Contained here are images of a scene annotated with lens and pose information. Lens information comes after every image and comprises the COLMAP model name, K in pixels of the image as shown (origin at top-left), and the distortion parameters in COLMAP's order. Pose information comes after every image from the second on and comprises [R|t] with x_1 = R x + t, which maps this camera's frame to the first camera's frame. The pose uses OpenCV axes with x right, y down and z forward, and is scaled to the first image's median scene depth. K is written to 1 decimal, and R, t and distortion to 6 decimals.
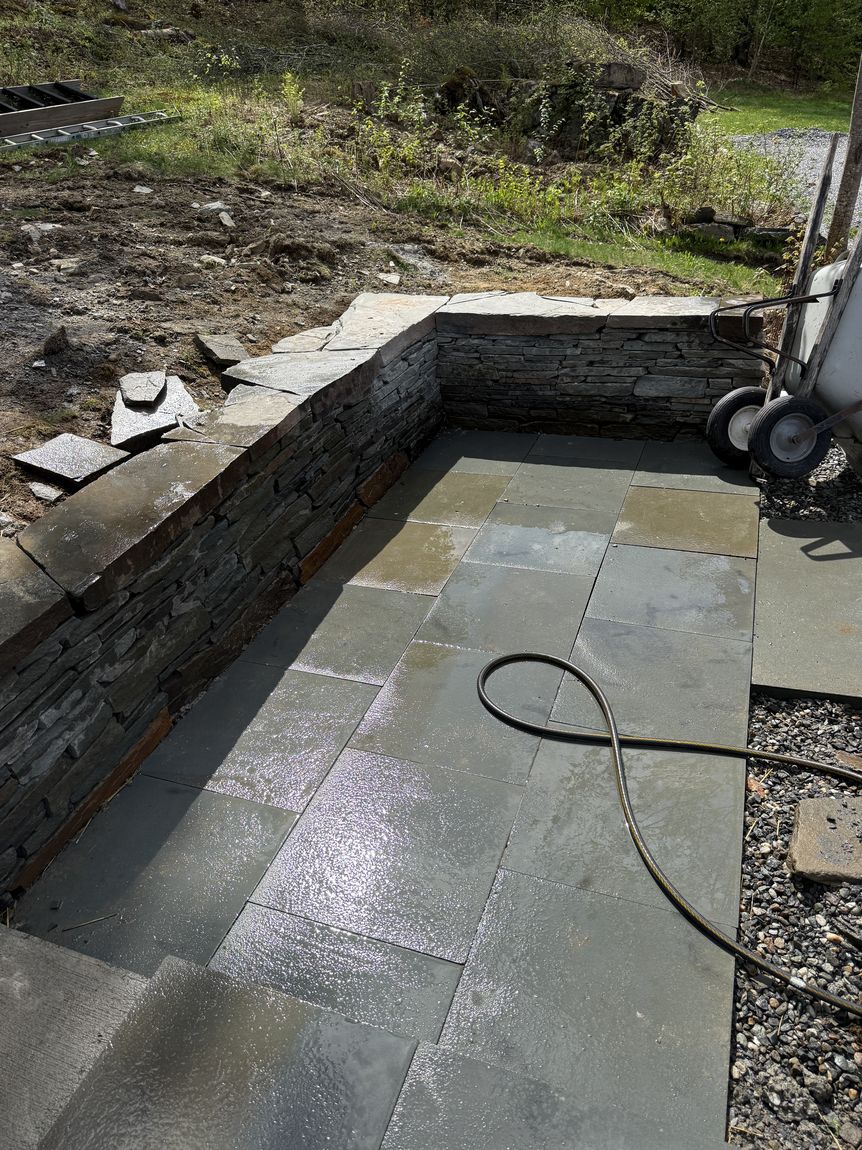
lens RADIAL K [[805.3, 0, 431.0], [0, 805.3, 575.0], [0, 0, 1]] dist [0.057136, -0.057630]
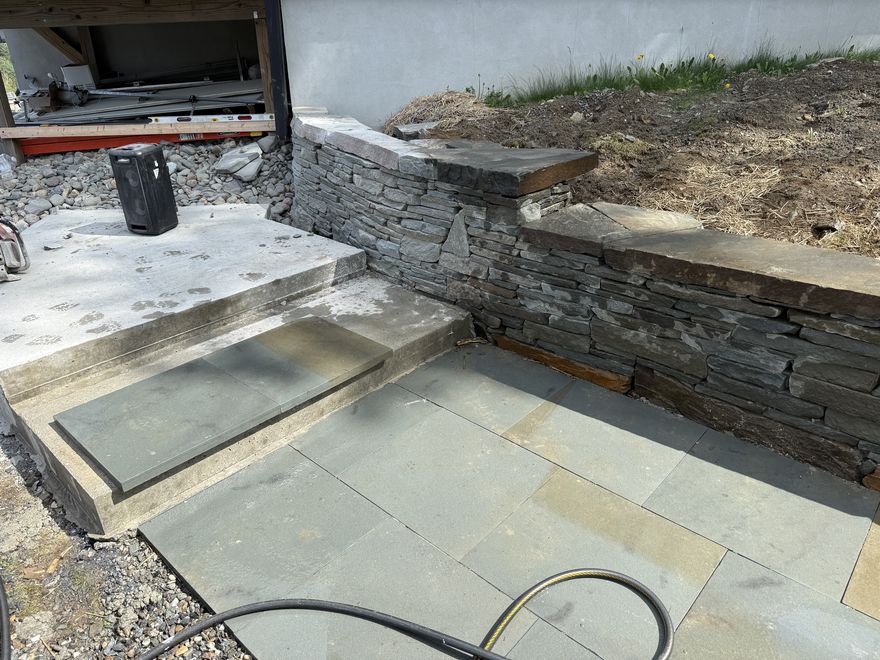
lens RADIAL K [[616.2, 0, 440.0], [0, 616.2, 330.0], [0, 0, 1]] dist [0.057136, -0.057630]
pose [[-0.363111, 0.487180, -0.794233, 0.582018], [-0.443880, 0.659020, 0.607177, -0.390196], [0.819220, 0.573017, -0.023048, 0.792981]]
